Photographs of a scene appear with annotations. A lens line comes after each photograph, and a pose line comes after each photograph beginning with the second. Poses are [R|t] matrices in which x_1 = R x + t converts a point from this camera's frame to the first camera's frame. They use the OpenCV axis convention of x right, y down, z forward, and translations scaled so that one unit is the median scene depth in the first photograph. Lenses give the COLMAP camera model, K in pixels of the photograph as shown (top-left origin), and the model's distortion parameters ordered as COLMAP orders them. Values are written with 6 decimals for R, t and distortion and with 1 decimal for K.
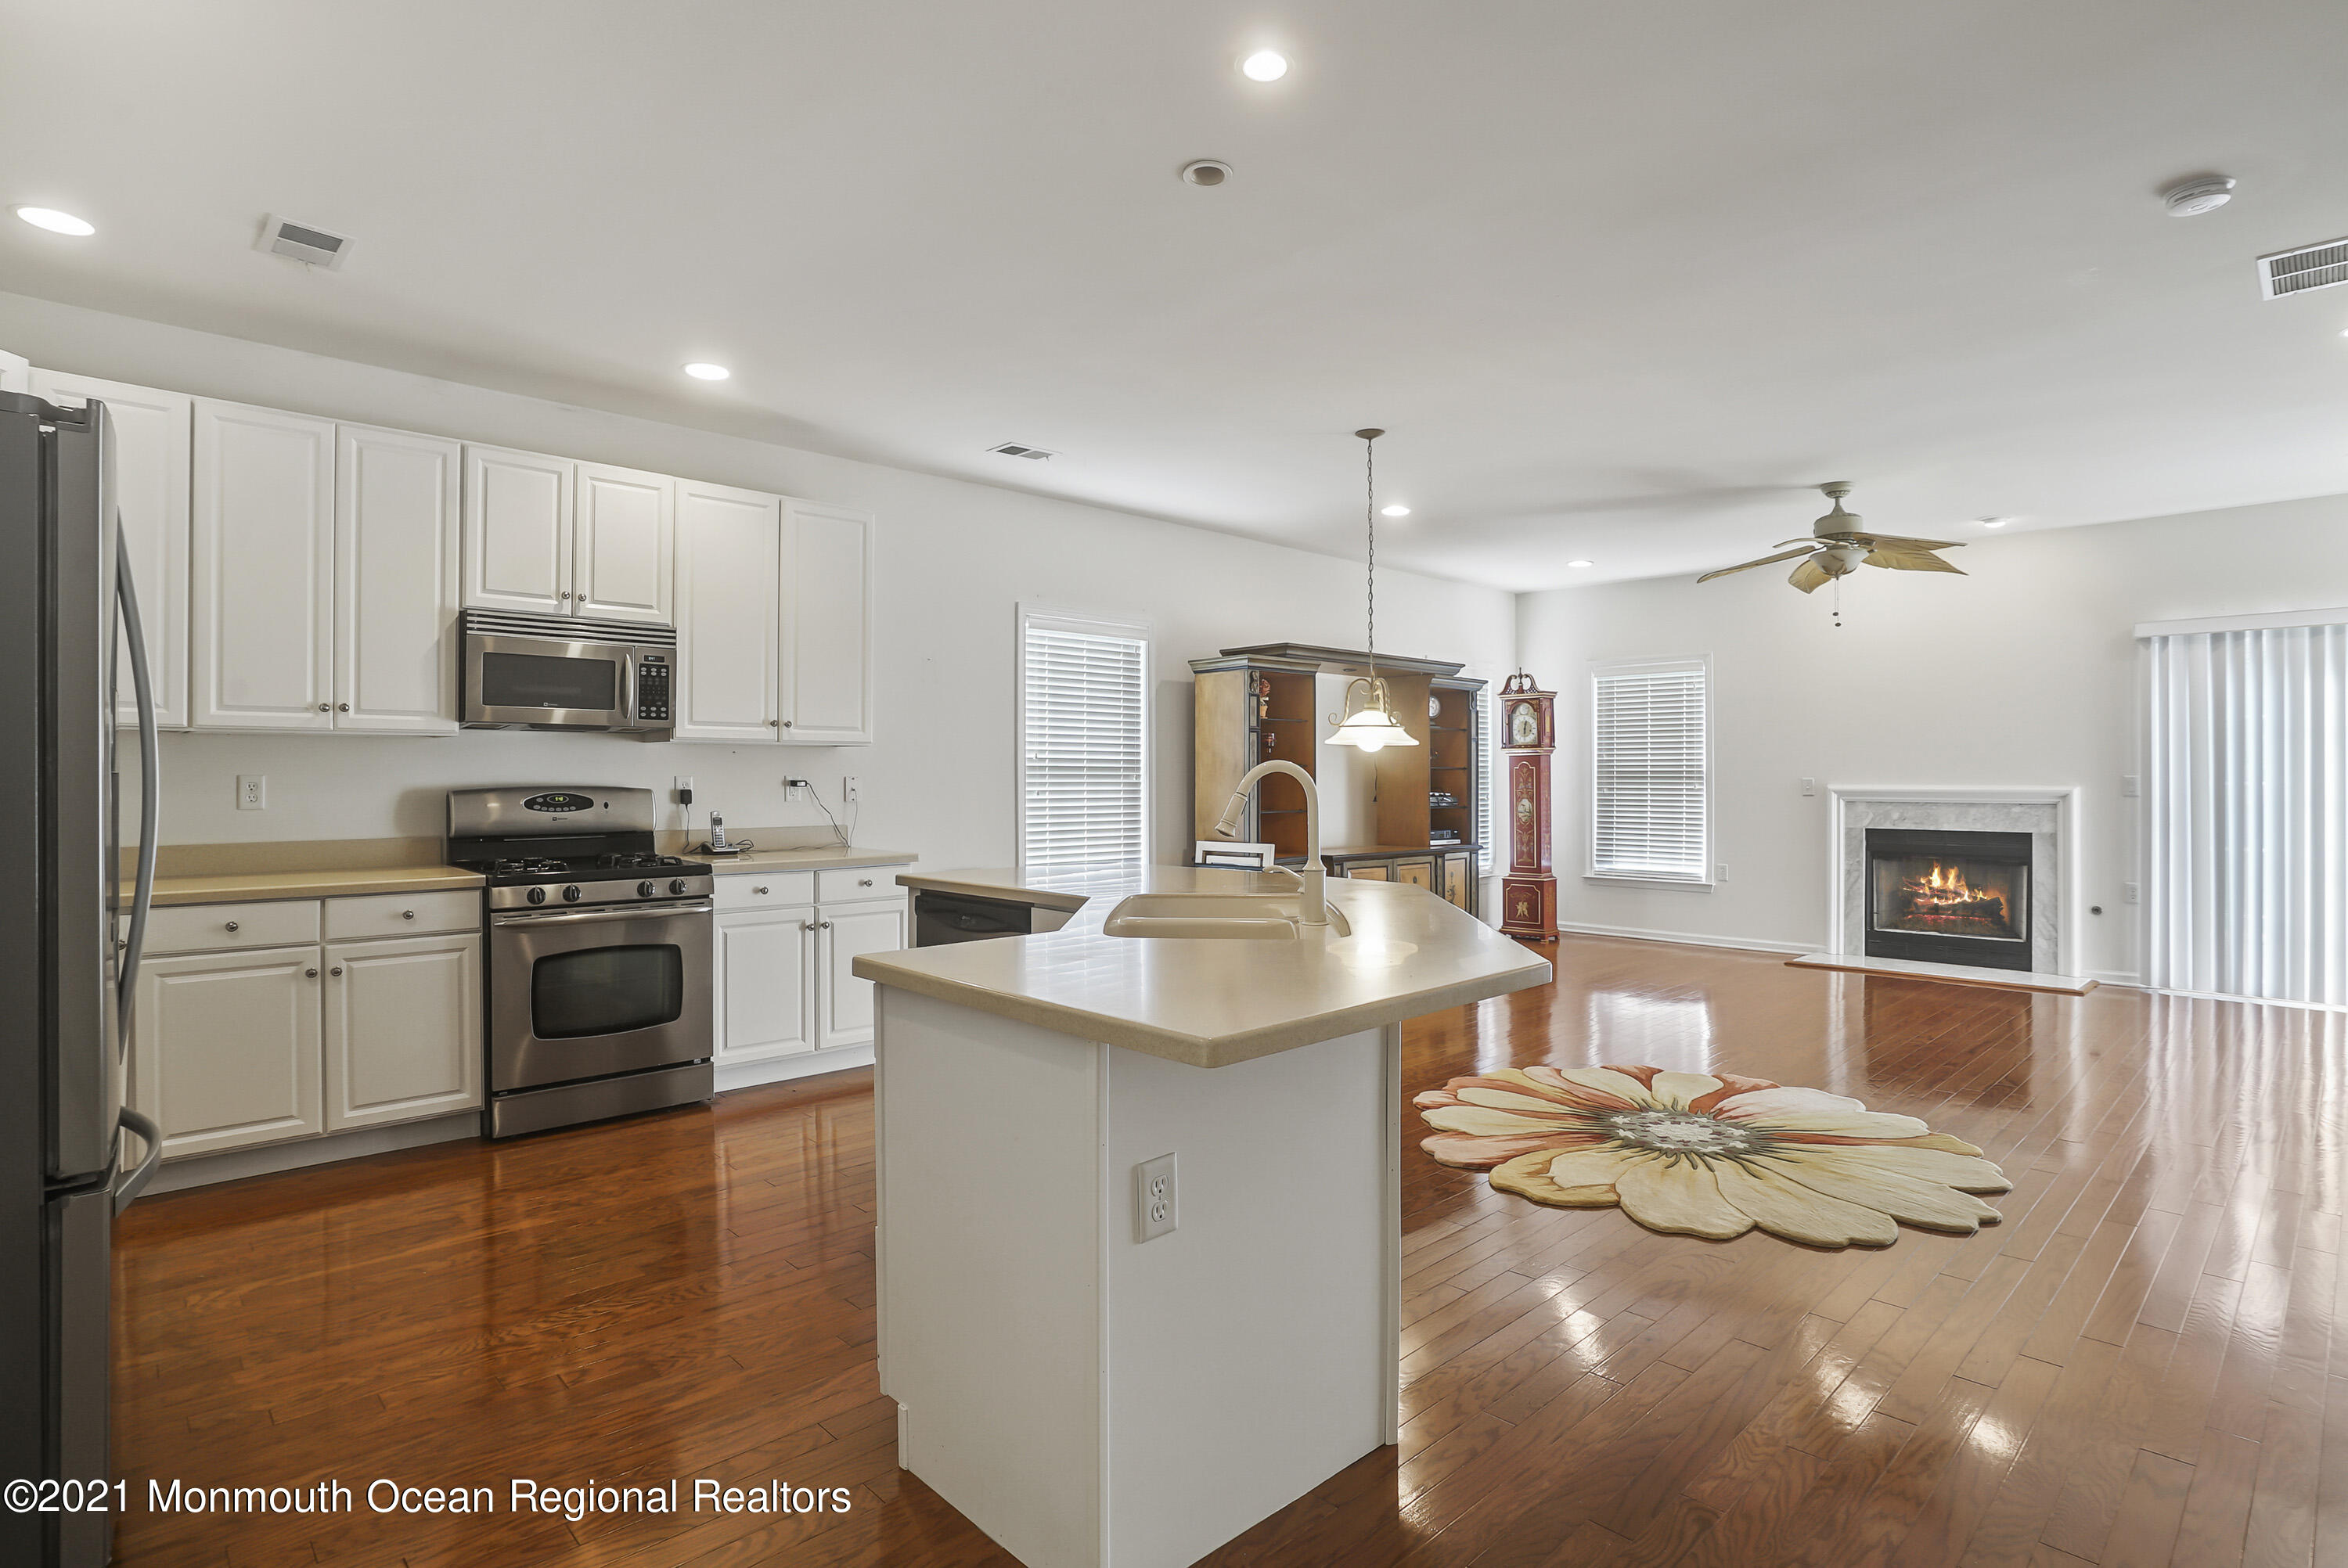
lens RADIAL K [[1165.7, 0, 1174.0], [0, 1165.7, 784.0], [0, 0, 1]] dist [-0.015210, 0.000480]
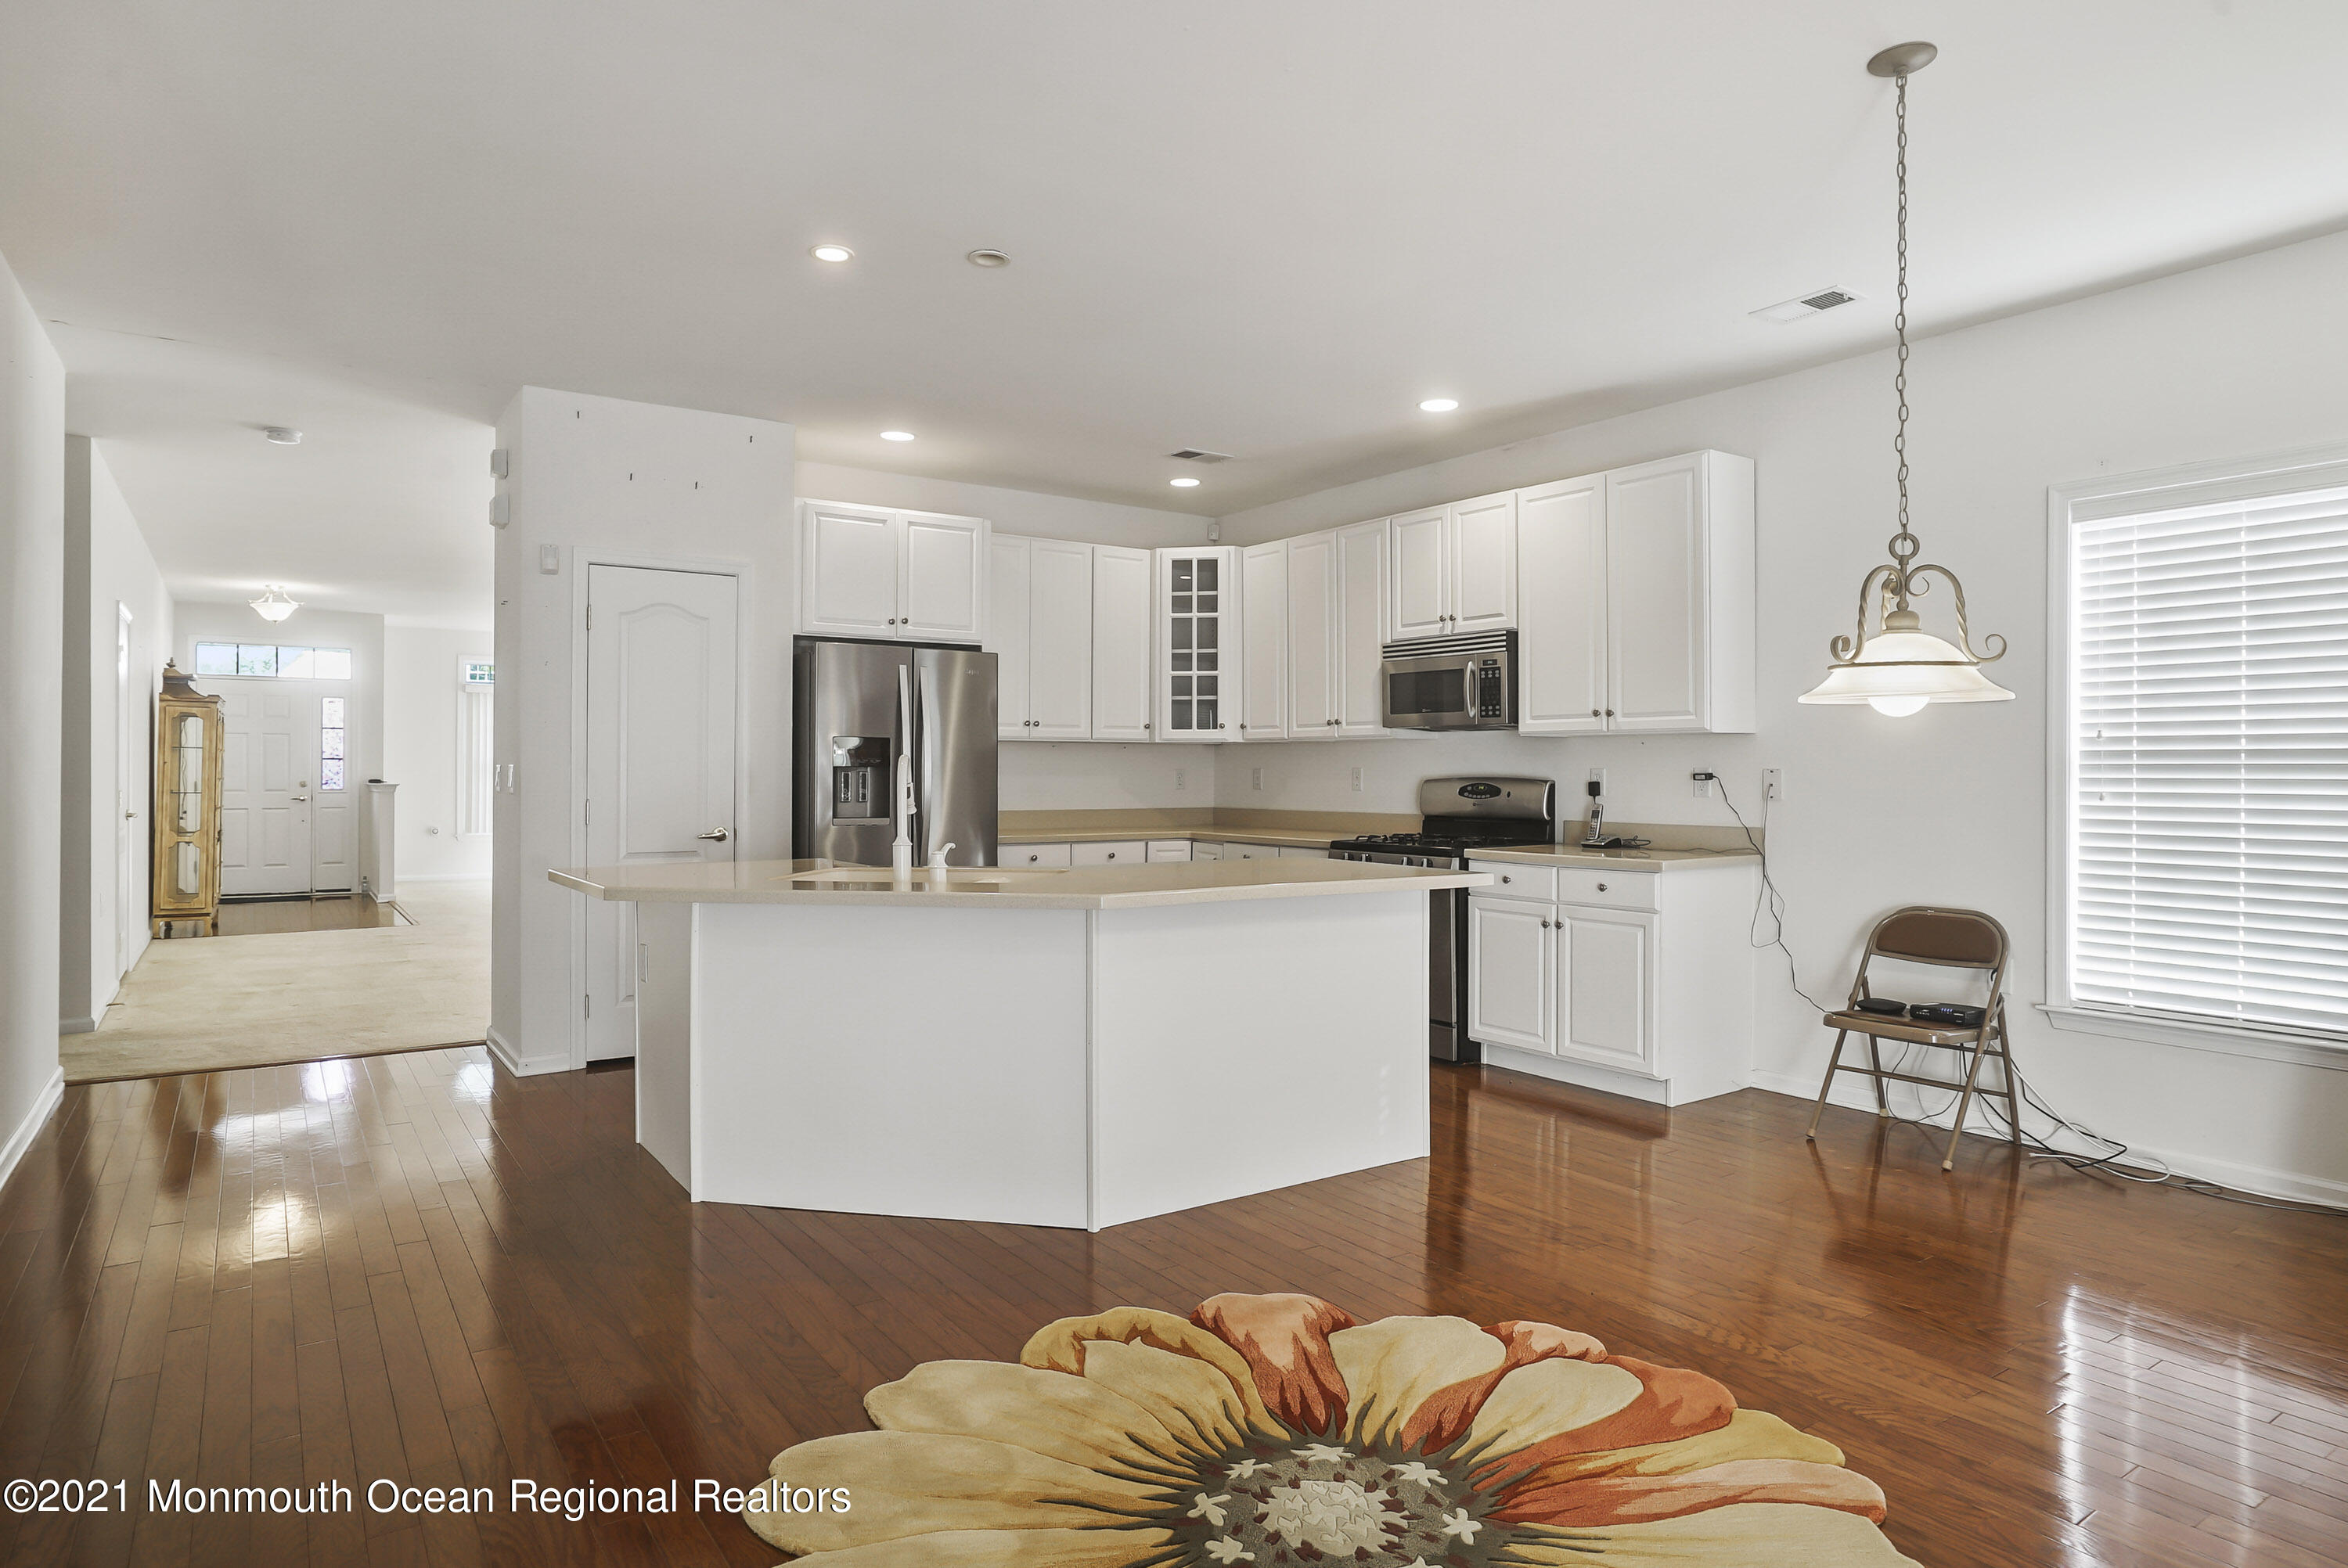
lens RADIAL K [[1344.0, 0, 1174.0], [0, 1344.0, 784.0], [0, 0, 1]] dist [-0.000606, -0.000679]
pose [[-0.155122, 0.009213, -0.987852, 1.095748], [-0.008439, 0.999908, 0.010650, -0.003401], [0.987859, 0.009989, -0.155030, 1.134138]]
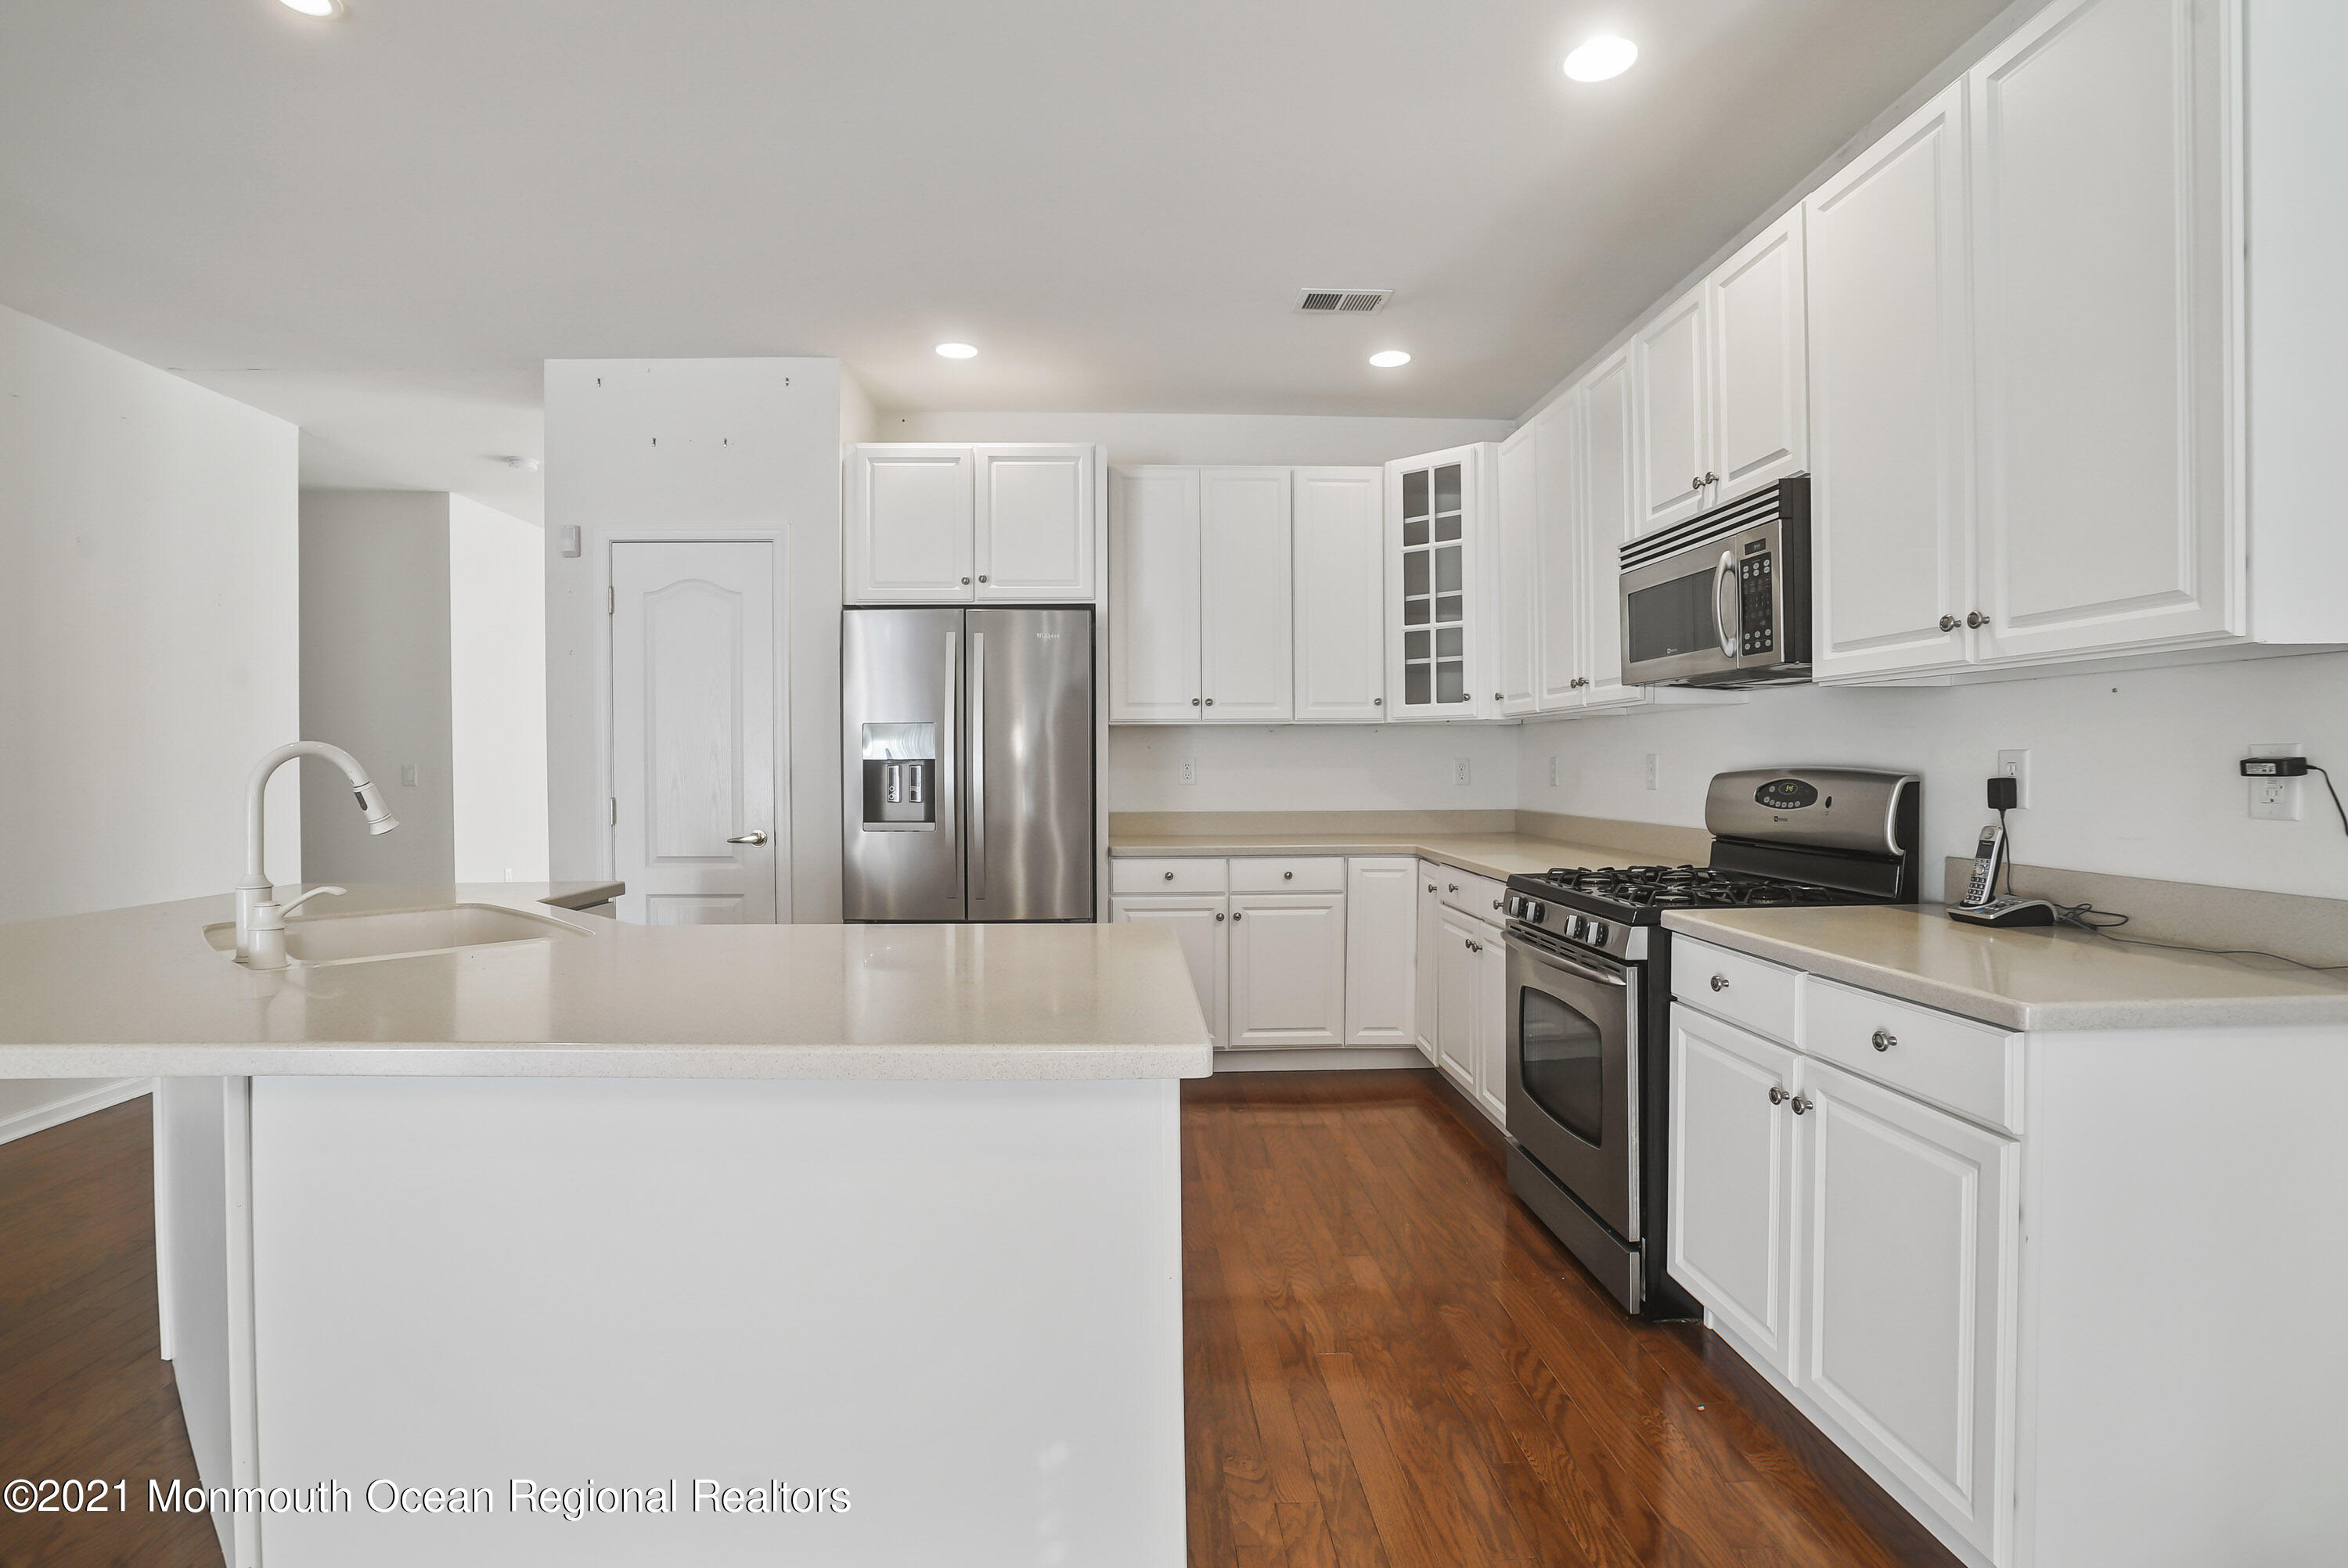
lens RADIAL K [[1144.3, 0, 1120.9], [0, 1144.3, 774.7], [0, 0, 1]] dist [-0.032657, 0.000649]
pose [[-0.658649, 0.010794, -0.752373, 0.225591], [0.000323, 0.999901, 0.014063, -0.004328], [0.752450, 0.009020, -0.658588, 1.424101]]
